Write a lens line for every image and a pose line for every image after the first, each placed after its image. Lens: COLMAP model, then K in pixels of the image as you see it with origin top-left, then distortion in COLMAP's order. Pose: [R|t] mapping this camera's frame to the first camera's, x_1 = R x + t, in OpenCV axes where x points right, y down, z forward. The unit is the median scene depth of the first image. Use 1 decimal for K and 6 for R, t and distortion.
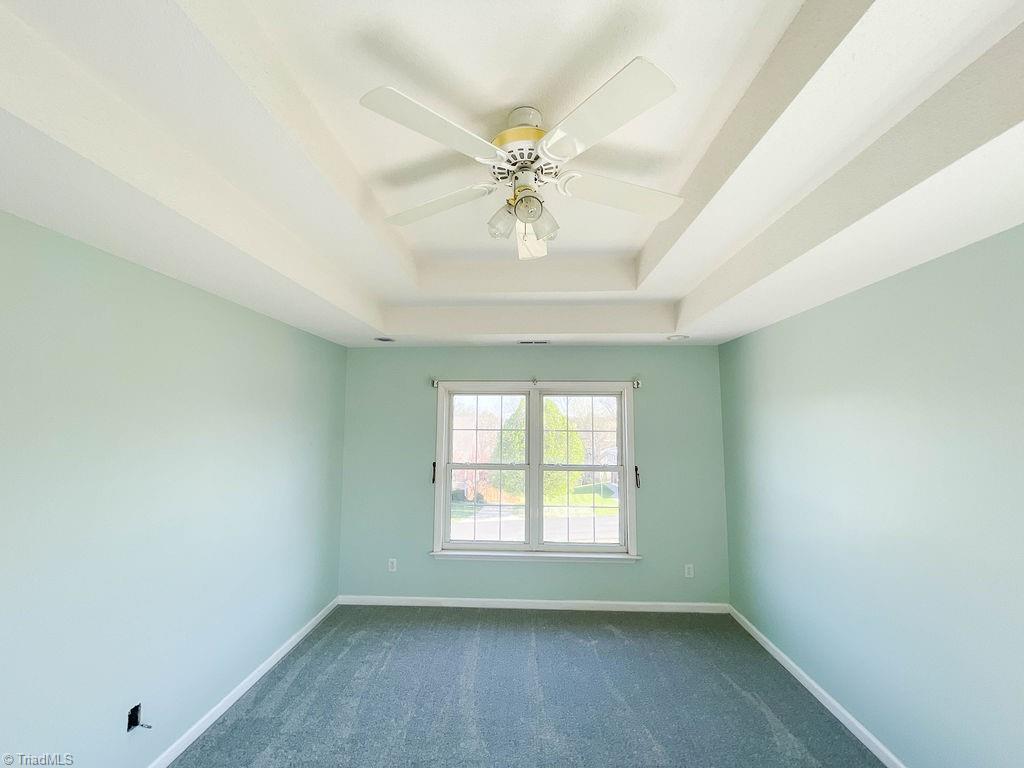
lens RADIAL K [[417.0, 0, 512.0], [0, 417.0, 384.0], [0, 0, 1]] dist [-0.001411, -0.000270]
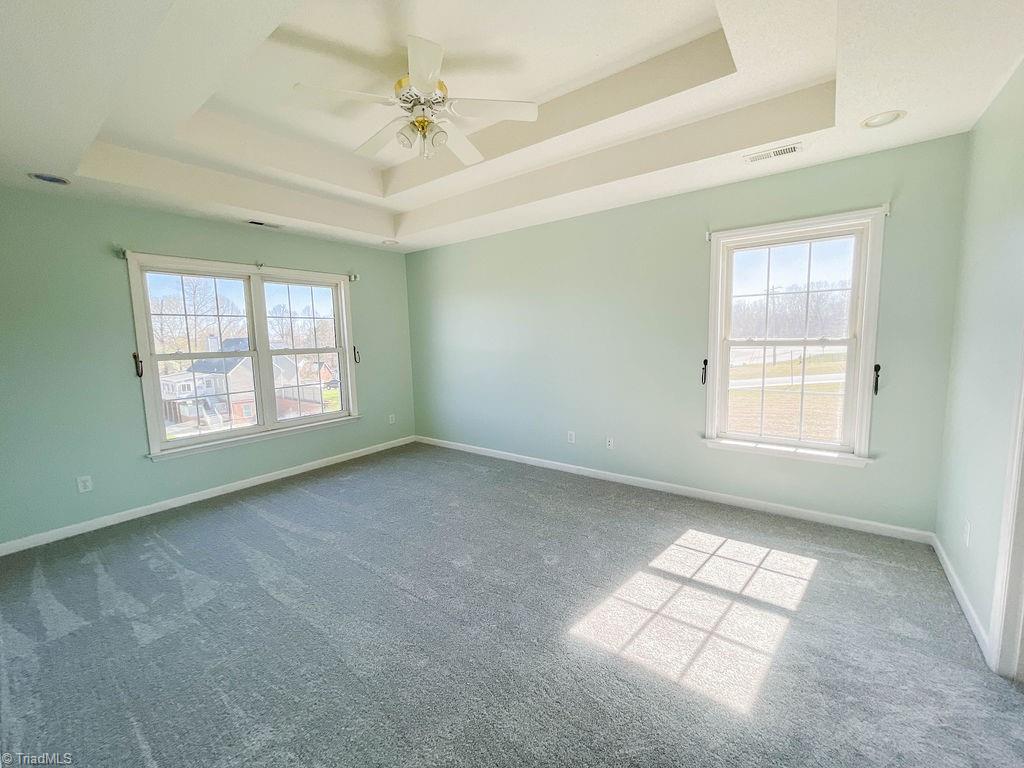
lens RADIAL K [[417.0, 0, 512.0], [0, 417.0, 384.0], [0, 0, 1]] dist [-0.001411, -0.000270]
pose [[0.567166, -0.114597, 0.815592, -0.447970], [-0.042449, 0.984889, 0.167903, 0.079896], [-0.822509, -0.129850, 0.553731, -0.080013]]
